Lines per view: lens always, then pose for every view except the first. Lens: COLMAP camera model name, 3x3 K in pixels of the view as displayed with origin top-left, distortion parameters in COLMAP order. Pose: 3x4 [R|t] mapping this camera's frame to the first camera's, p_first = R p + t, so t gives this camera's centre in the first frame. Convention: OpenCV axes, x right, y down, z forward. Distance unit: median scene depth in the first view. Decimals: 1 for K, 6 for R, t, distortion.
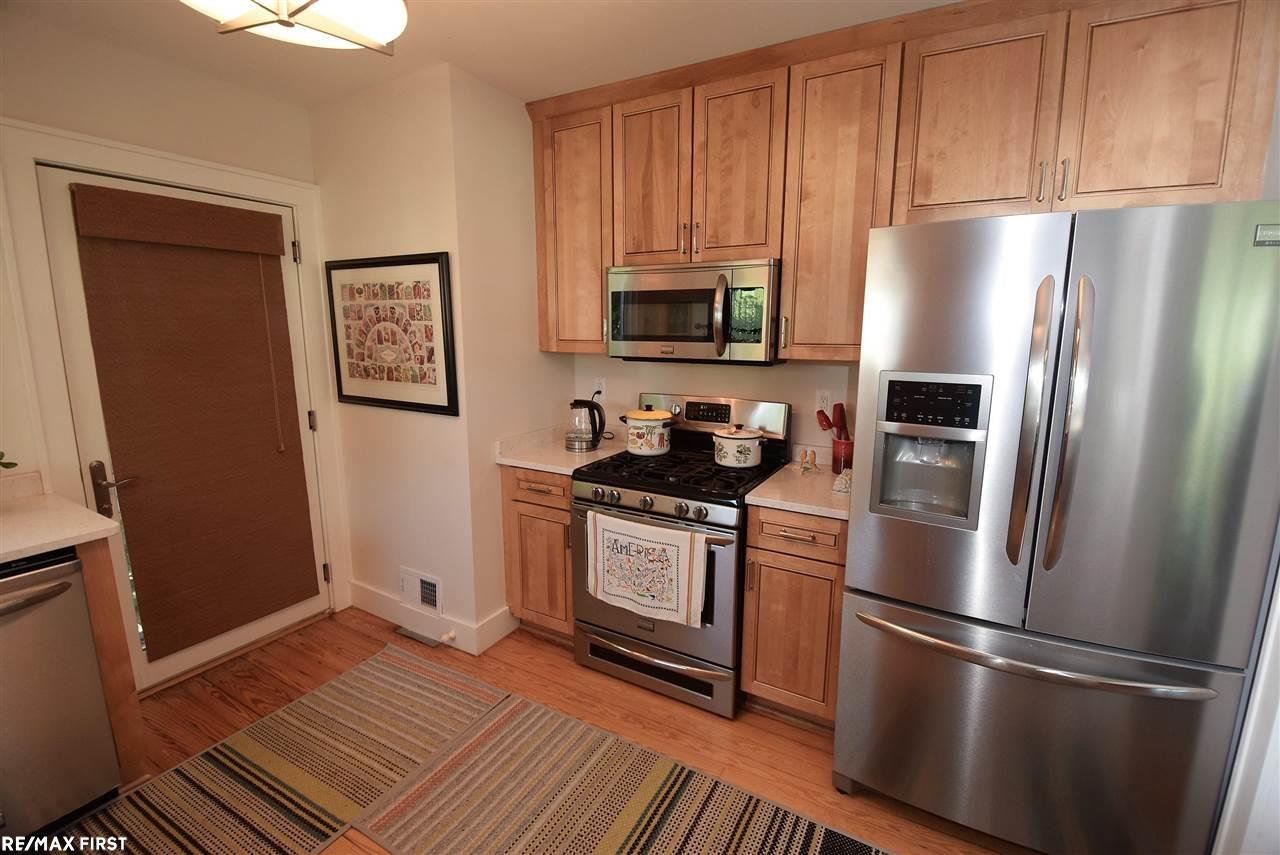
lens RADIAL K [[558.0, 0, 648.9], [0, 558.0, 428.2], [0, 0, 1]] dist [-0.012203, -0.005384]
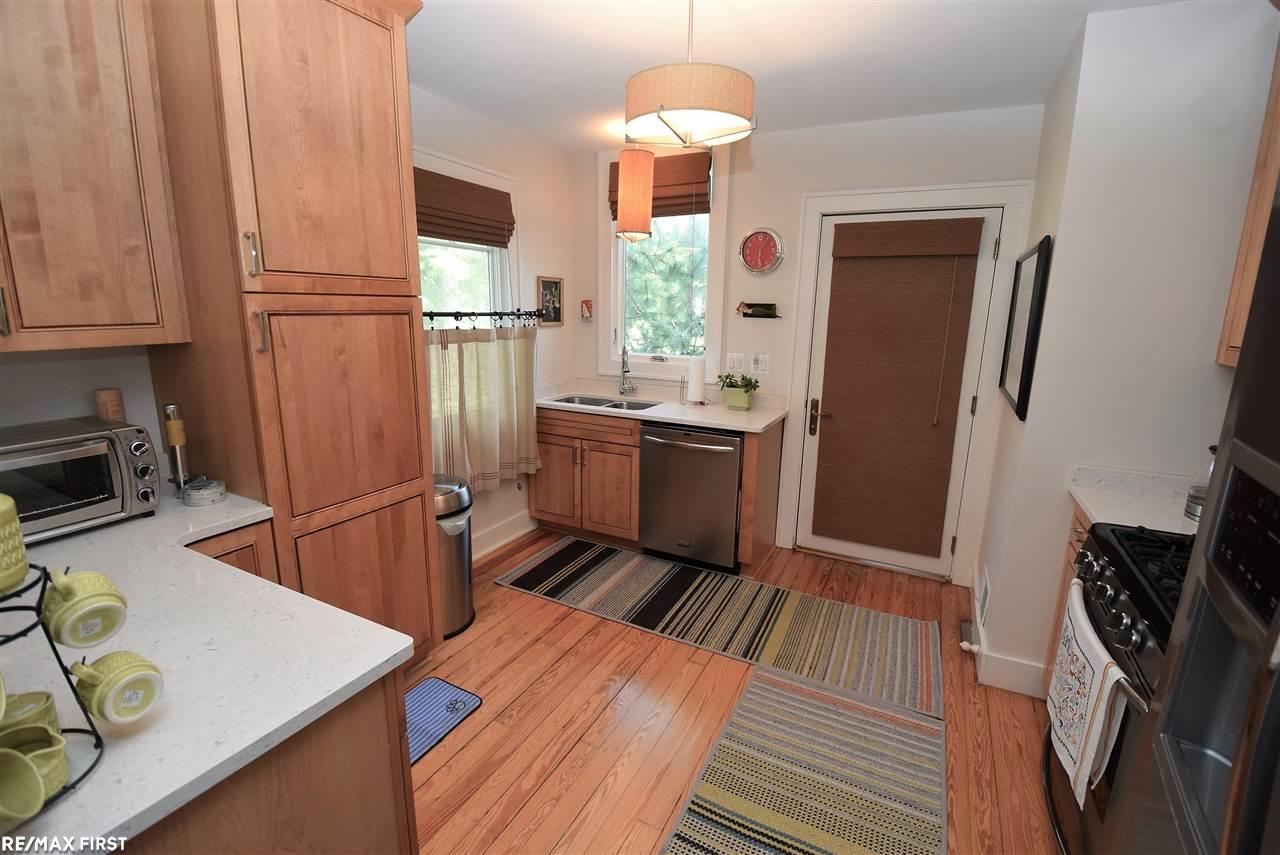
lens RADIAL K [[558.0, 0, 639.1], [0, 558.0, 429.5], [0, 0, 1]] dist [-0.012203, -0.005384]
pose [[0.024396, 0.212828, -0.976785, 0.598672], [-0.196302, 0.959074, 0.204066, -0.082293], [0.980240, 0.186767, 0.065176, 0.398009]]
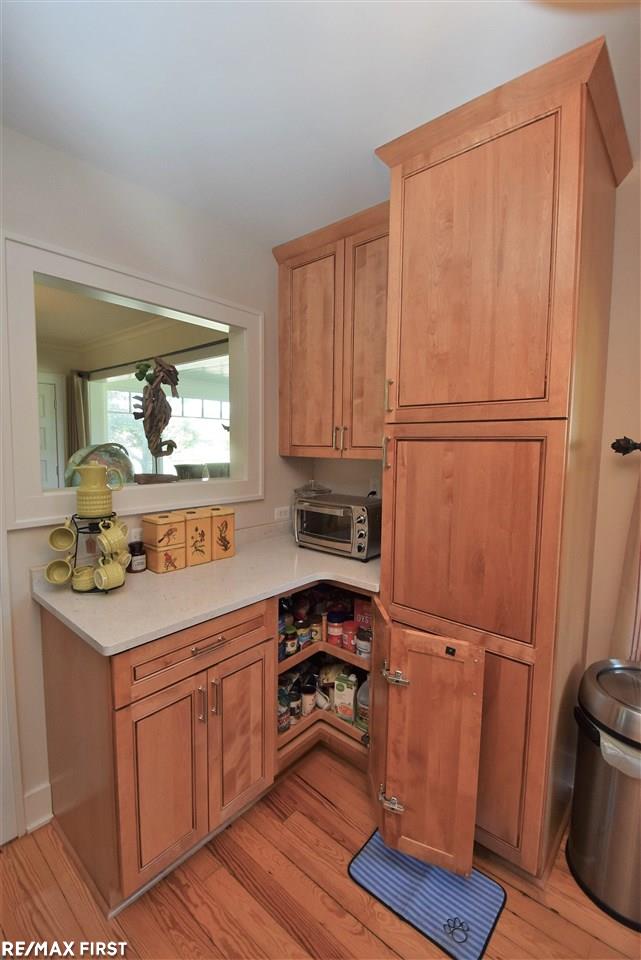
lens RADIAL K [[421.2, 0, 319.2], [0, 421.2, 476.6], [0, 0, 1]] dist [-0.020386, -0.001331]
pose [[-0.976964, -0.030416, 0.211223, -0.218562], [0.024201, 0.967614, 0.251273, -0.105702], [-0.212025, 0.250597, -0.944588, 0.667321]]
